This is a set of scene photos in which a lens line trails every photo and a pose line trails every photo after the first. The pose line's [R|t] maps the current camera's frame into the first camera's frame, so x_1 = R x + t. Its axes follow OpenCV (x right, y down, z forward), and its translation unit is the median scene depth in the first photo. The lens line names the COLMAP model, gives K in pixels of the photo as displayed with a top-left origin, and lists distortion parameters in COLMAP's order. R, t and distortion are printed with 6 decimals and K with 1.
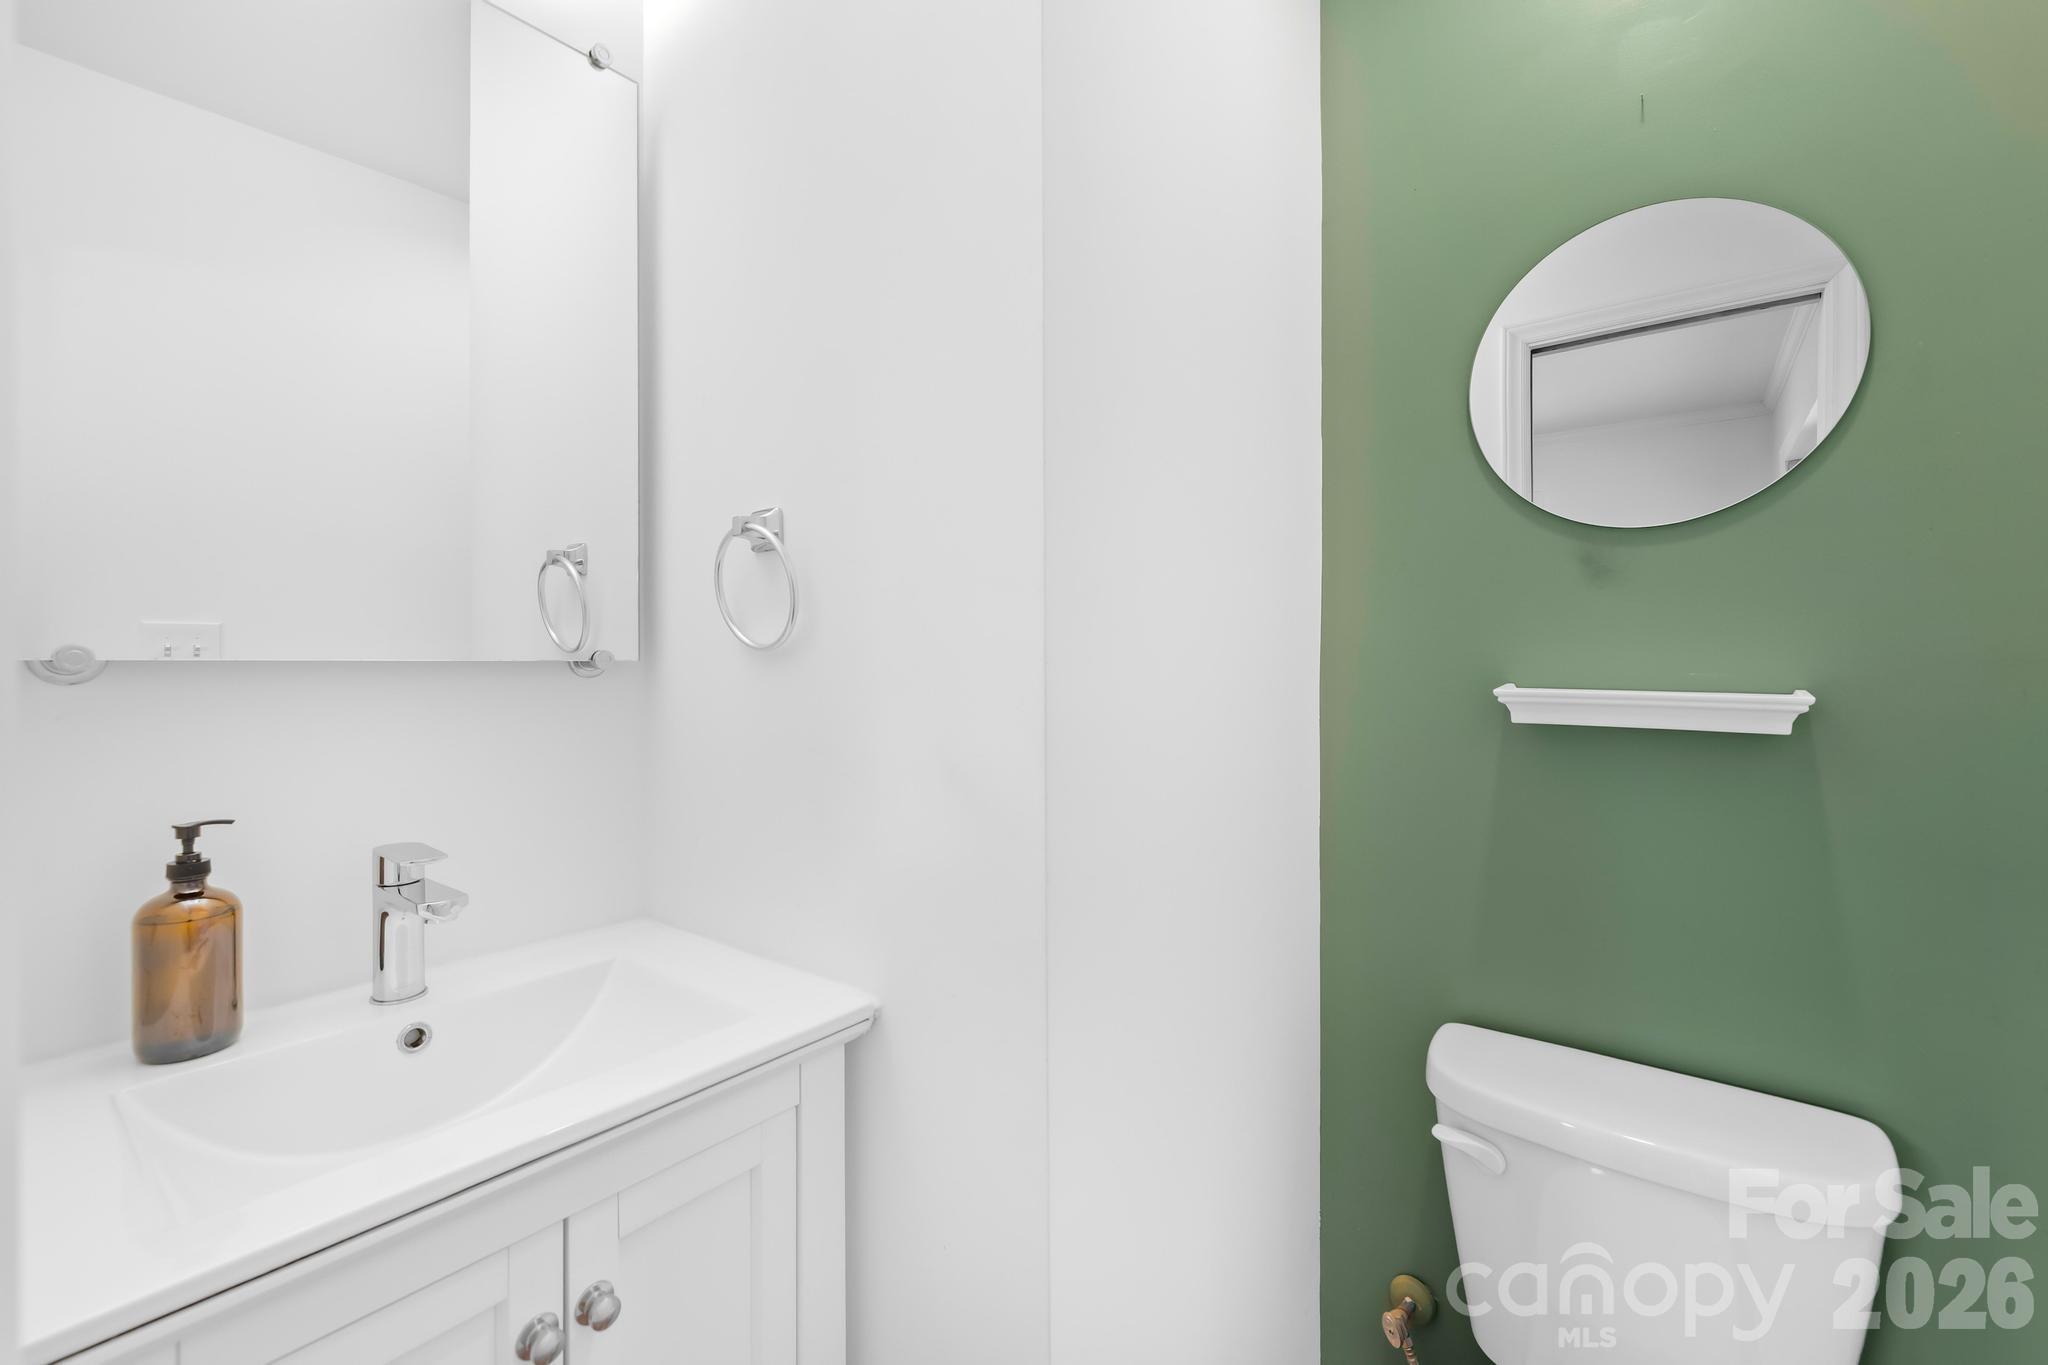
lens RADIAL K [[873.0, 0, 1029.4], [0, 873.0, 659.3], [0, 0, 1]] dist [0.000795, 0.000465]
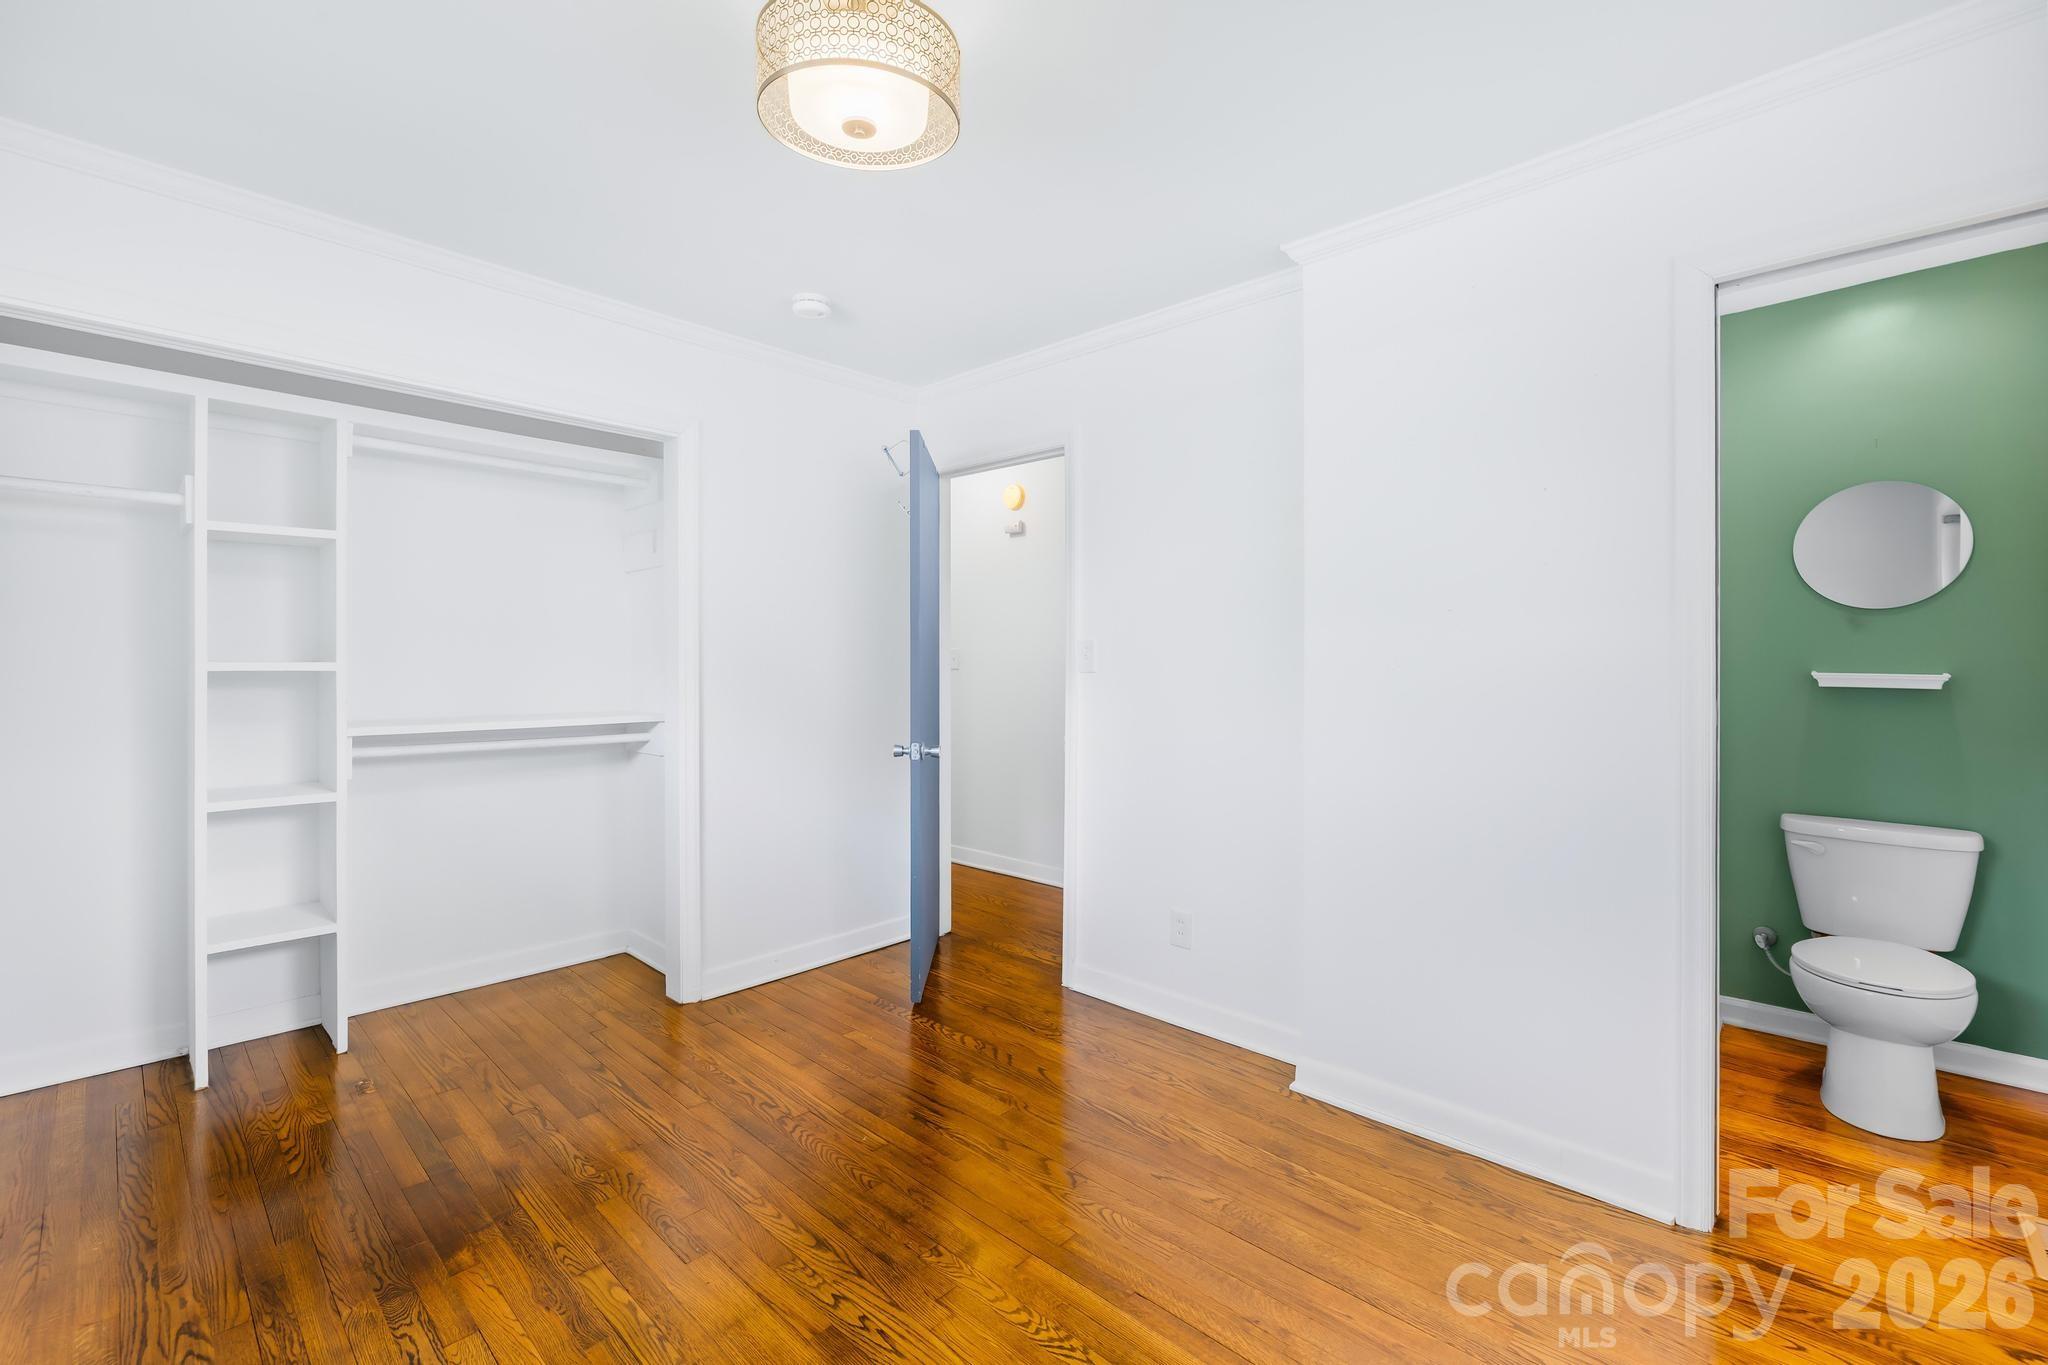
lens RADIAL K [[873.0, 0, 1029.4], [0, 873.0, 659.3], [0, 0, 1]] dist [0.000795, 0.000465]
pose [[0.999997, 0.002146, -0.000989, -1.678334], [-0.002145, 0.999997, 0.001236, -0.002745], [0.000992, -0.001234, 0.999999, -1.469459]]
